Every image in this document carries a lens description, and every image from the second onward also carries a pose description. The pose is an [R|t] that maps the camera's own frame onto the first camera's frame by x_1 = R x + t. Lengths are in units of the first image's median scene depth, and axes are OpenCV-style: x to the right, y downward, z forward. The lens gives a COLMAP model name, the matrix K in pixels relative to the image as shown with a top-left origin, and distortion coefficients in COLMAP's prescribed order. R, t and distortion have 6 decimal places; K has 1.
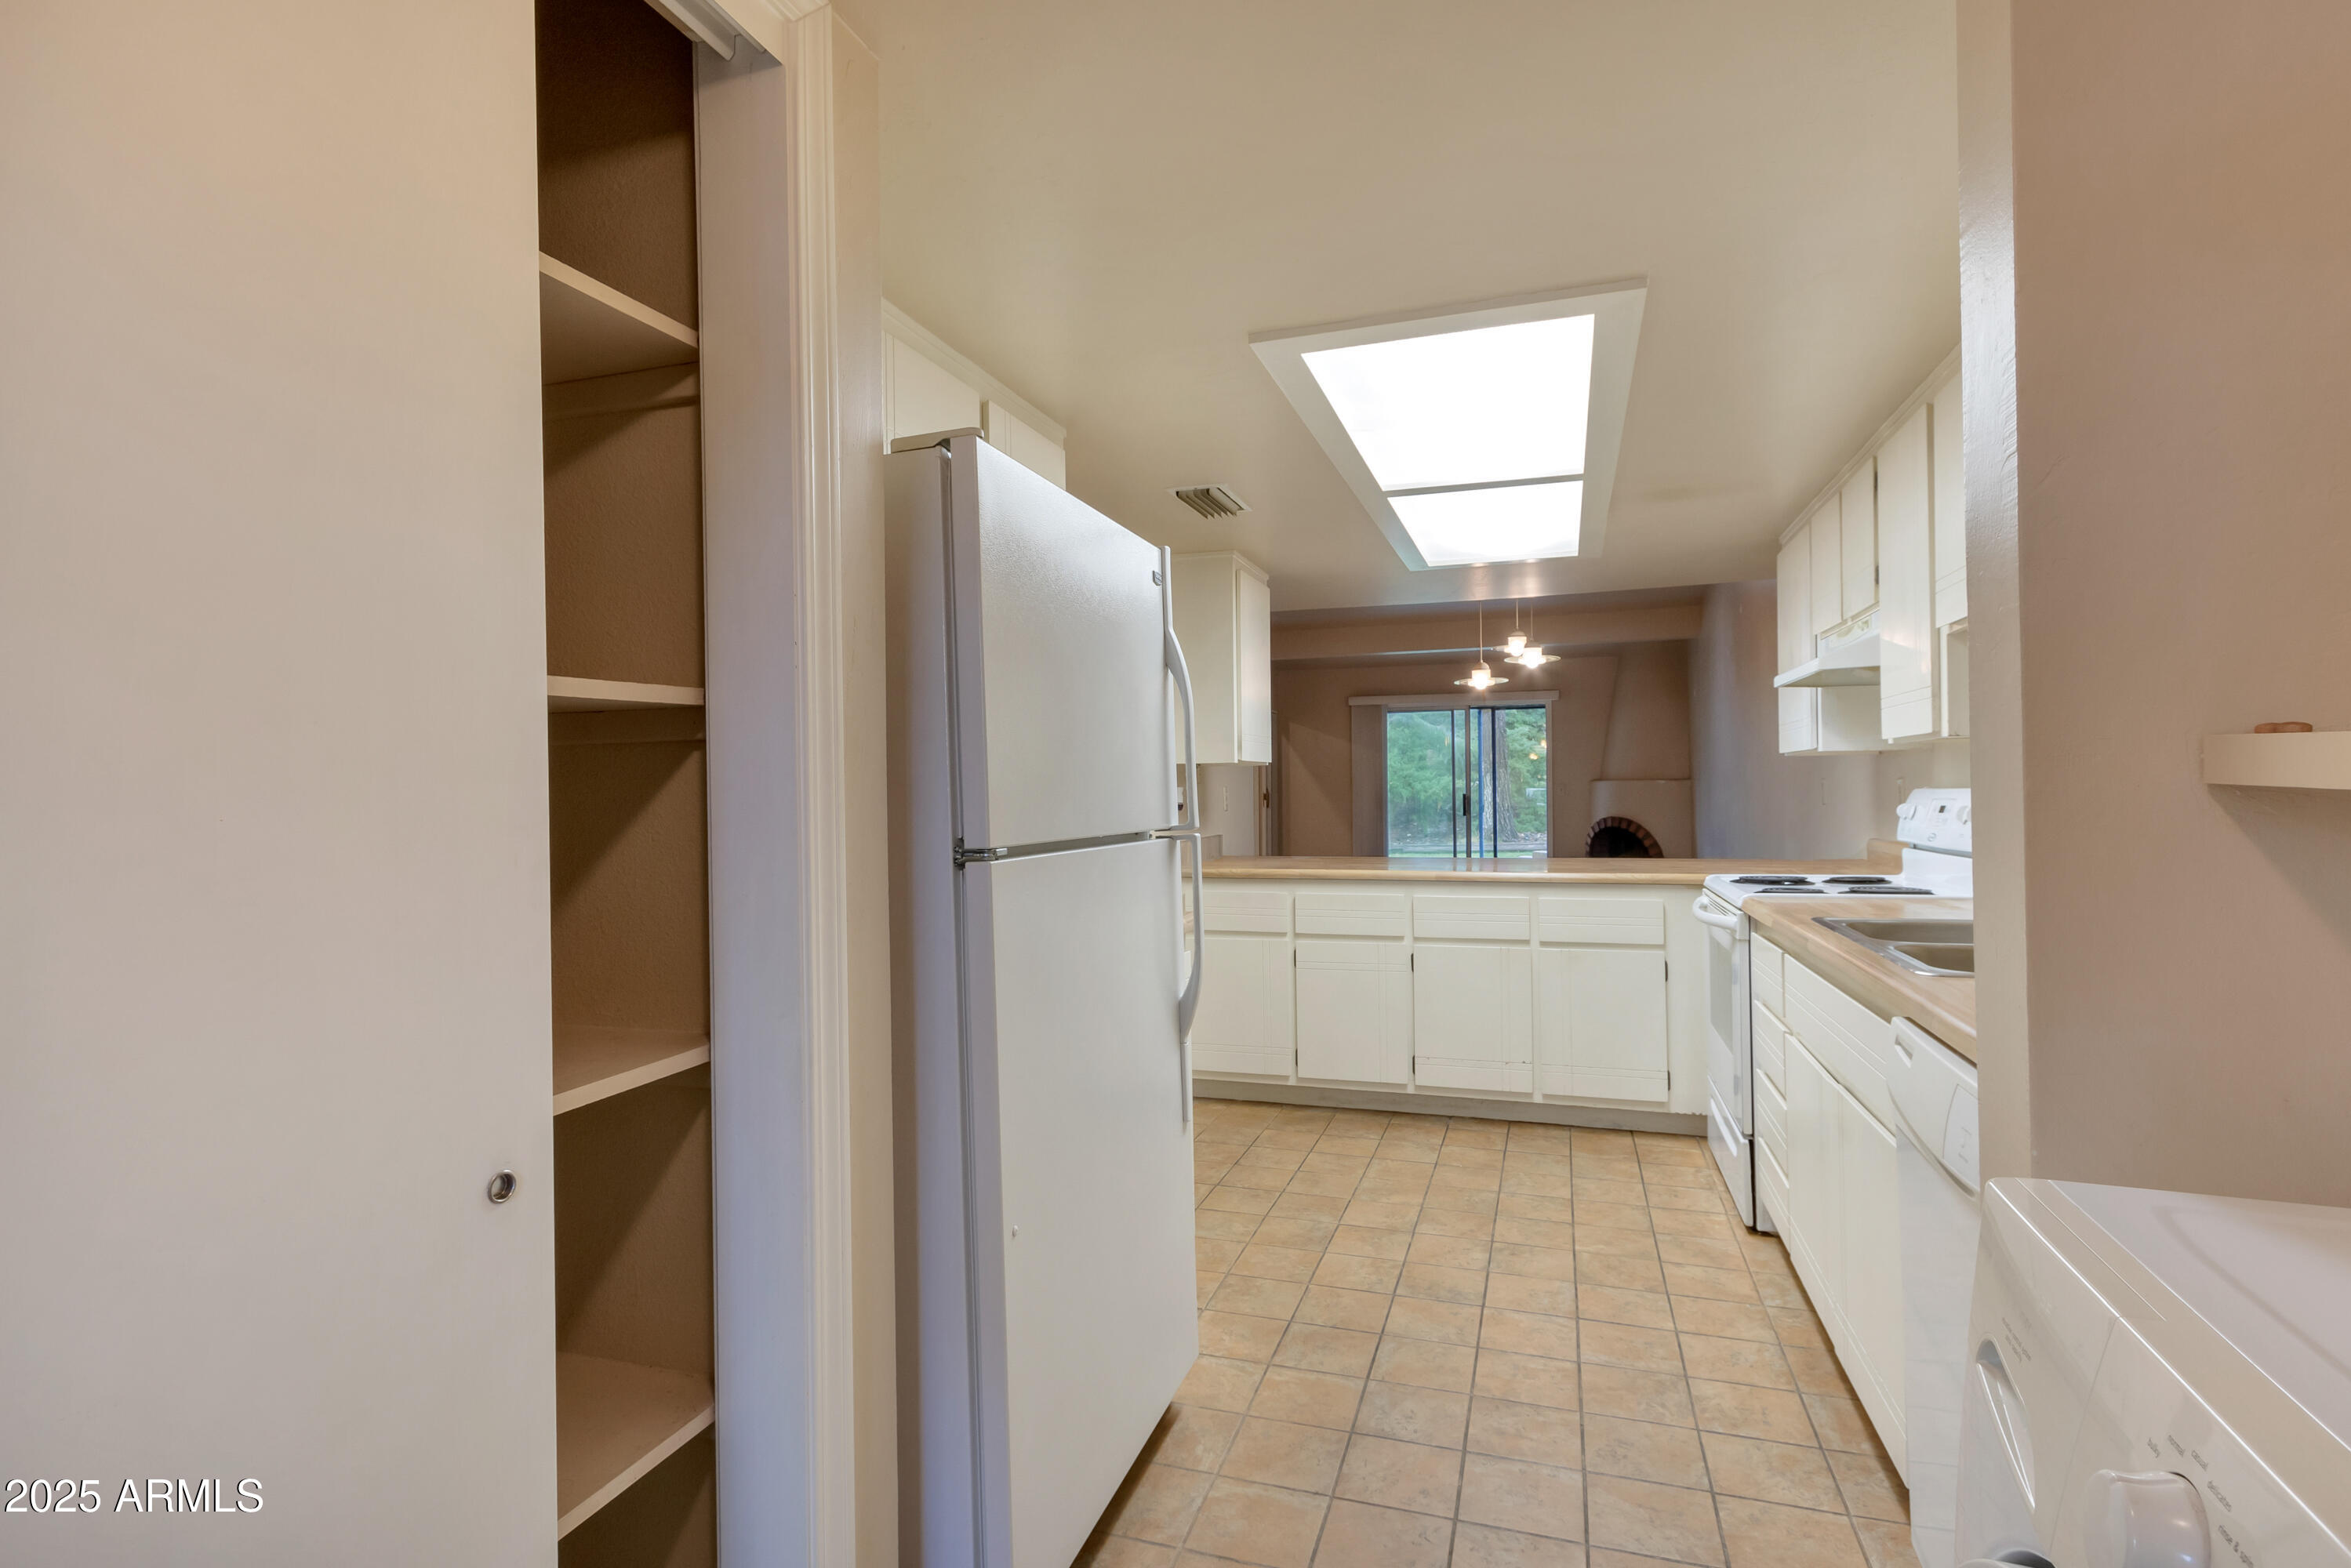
lens RADIAL K [[1144.9, 0, 1160.8], [0, 1144.9, 802.7], [0, 0, 1]] dist [0.014491, -0.002653]
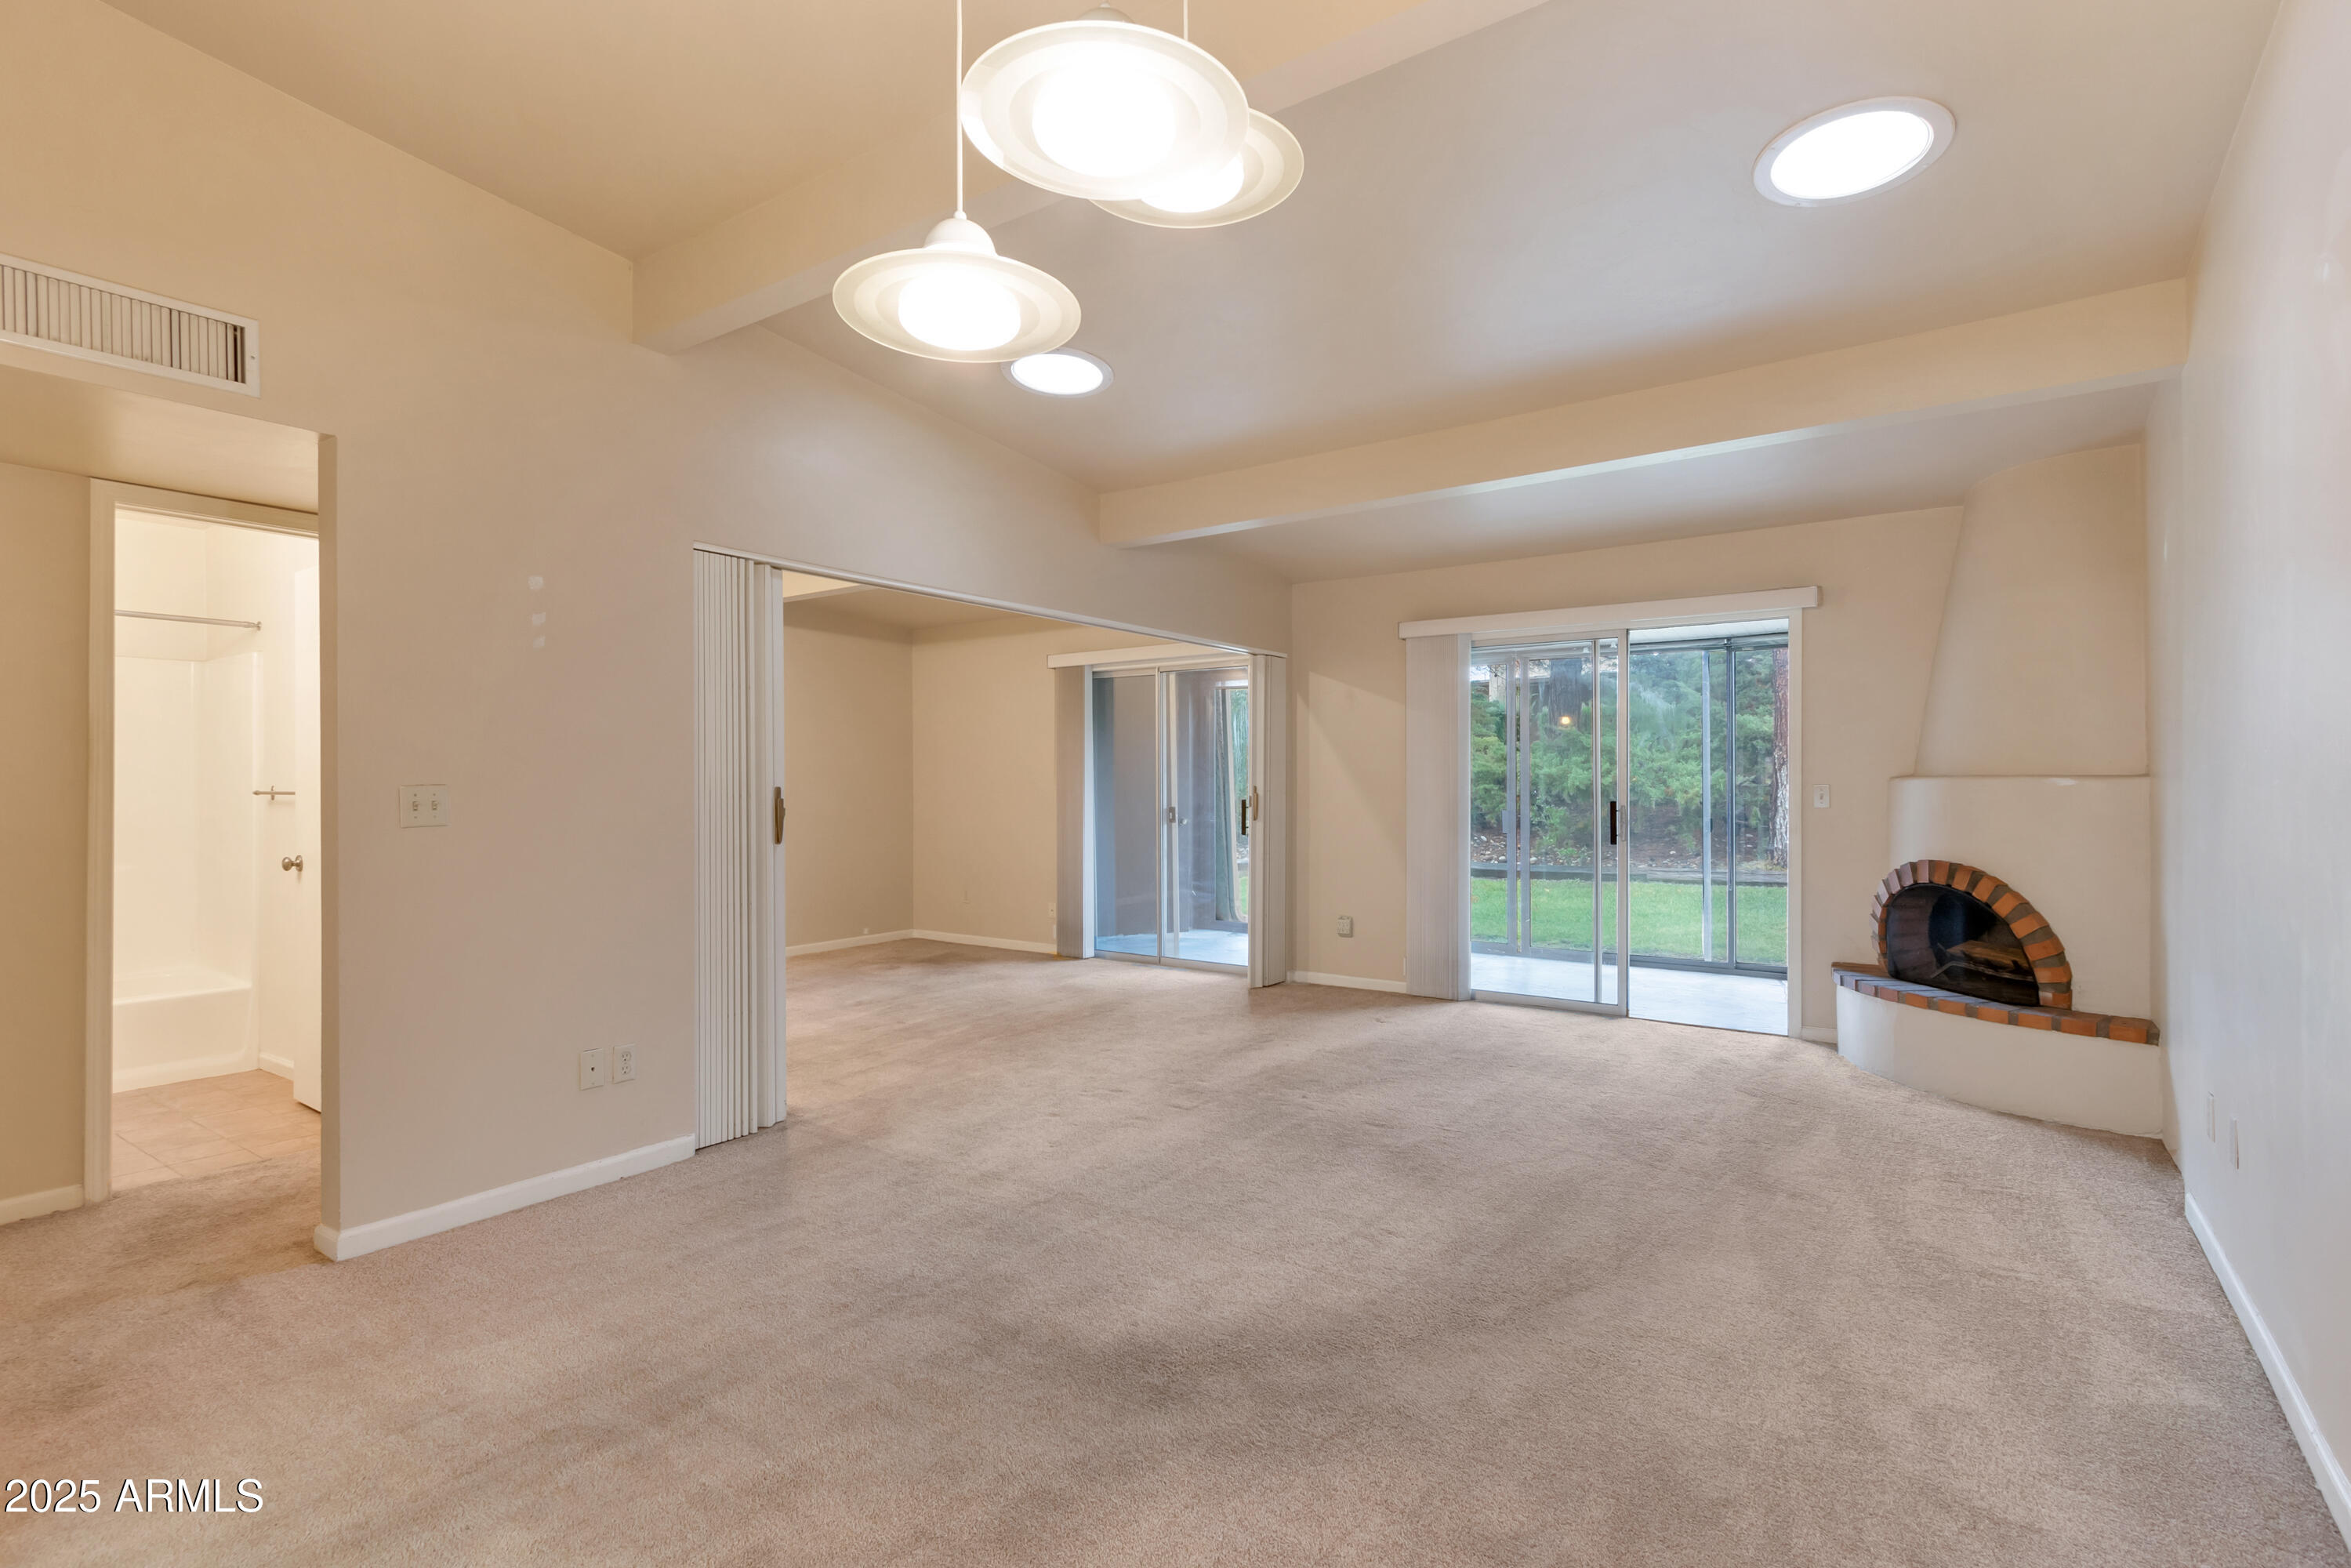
lens RADIAL K [[1145.1, 0, 1163.6], [0, 1145.1, 781.7], [0, 0, 1]] dist [0.014491, -0.002653]
pose [[0.959349, 0.010037, -0.282045, 0.626772], [-0.013189, 0.999870, -0.009278, -0.026586], [0.281915, 0.012621, 0.959356, 1.317575]]
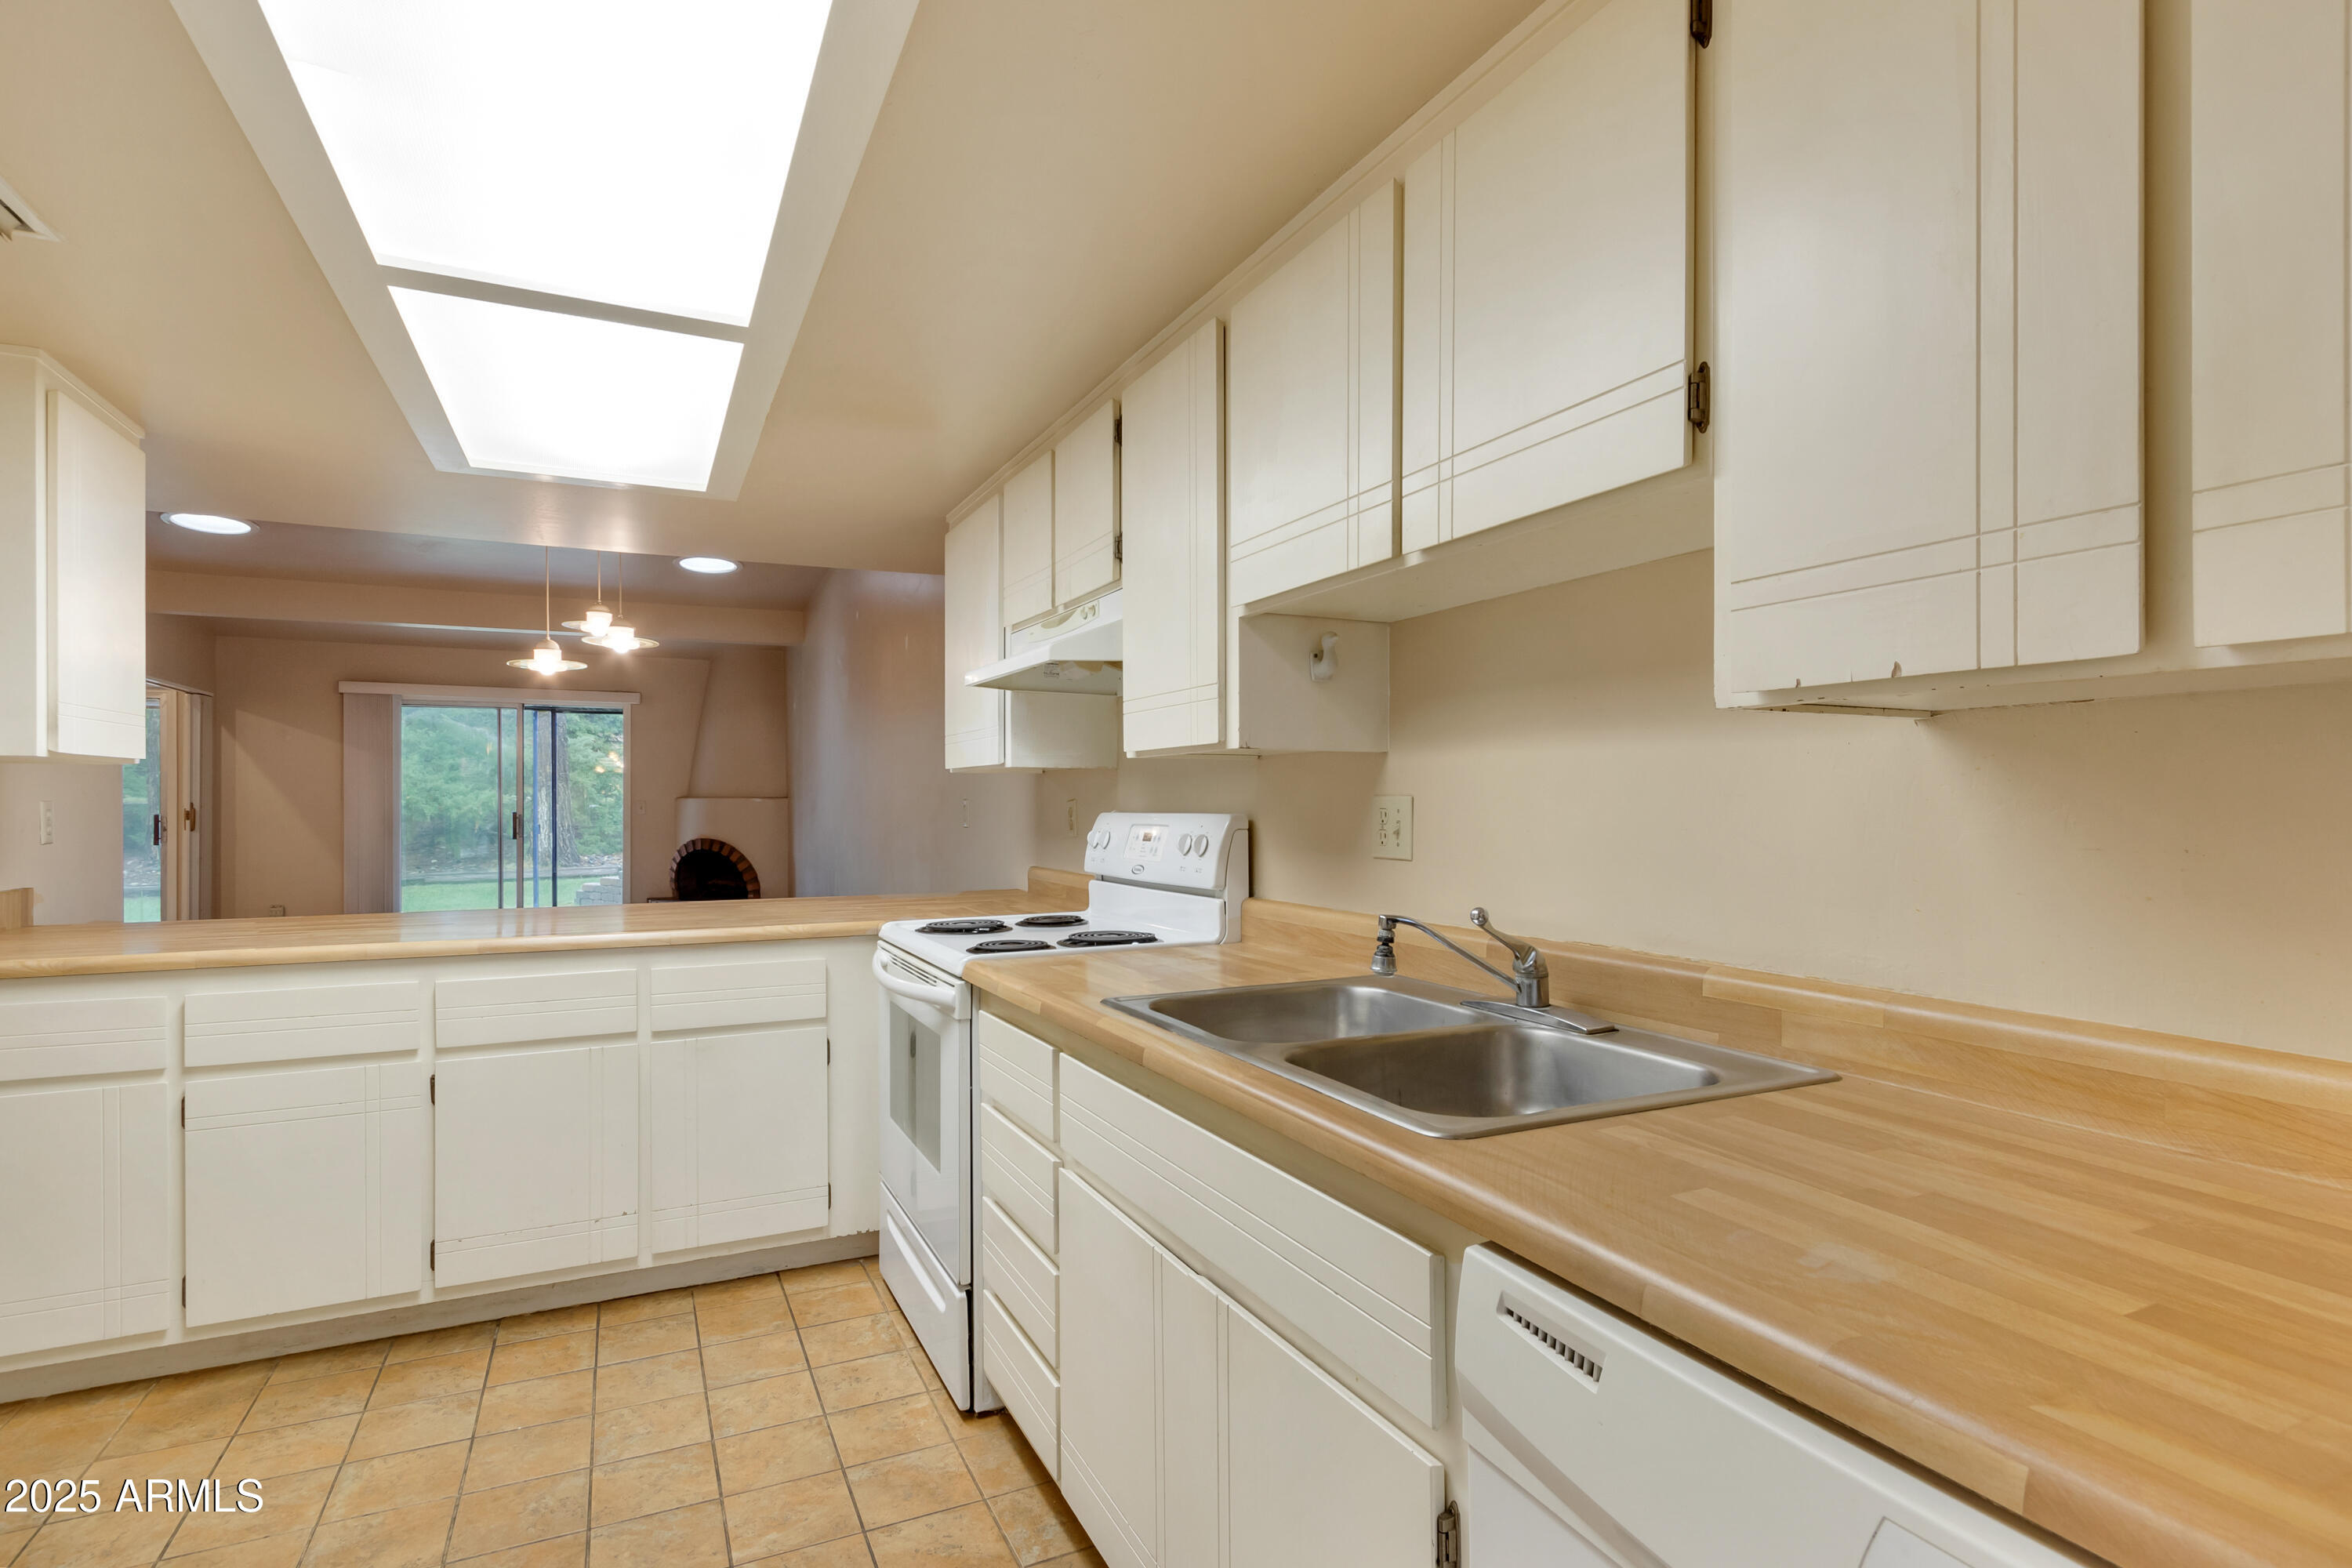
lens RADIAL K [[1145.5, 0, 1190.0], [0, 1145.5, 797.3], [0, 0, 1]] dist [0.014491, -0.002653]
pose [[0.701352, 0.013370, 0.712689, 0.063205], [0.000809, 0.999808, -0.019553, -0.005598], [-0.712814, 0.014291, 0.701207, 0.282950]]
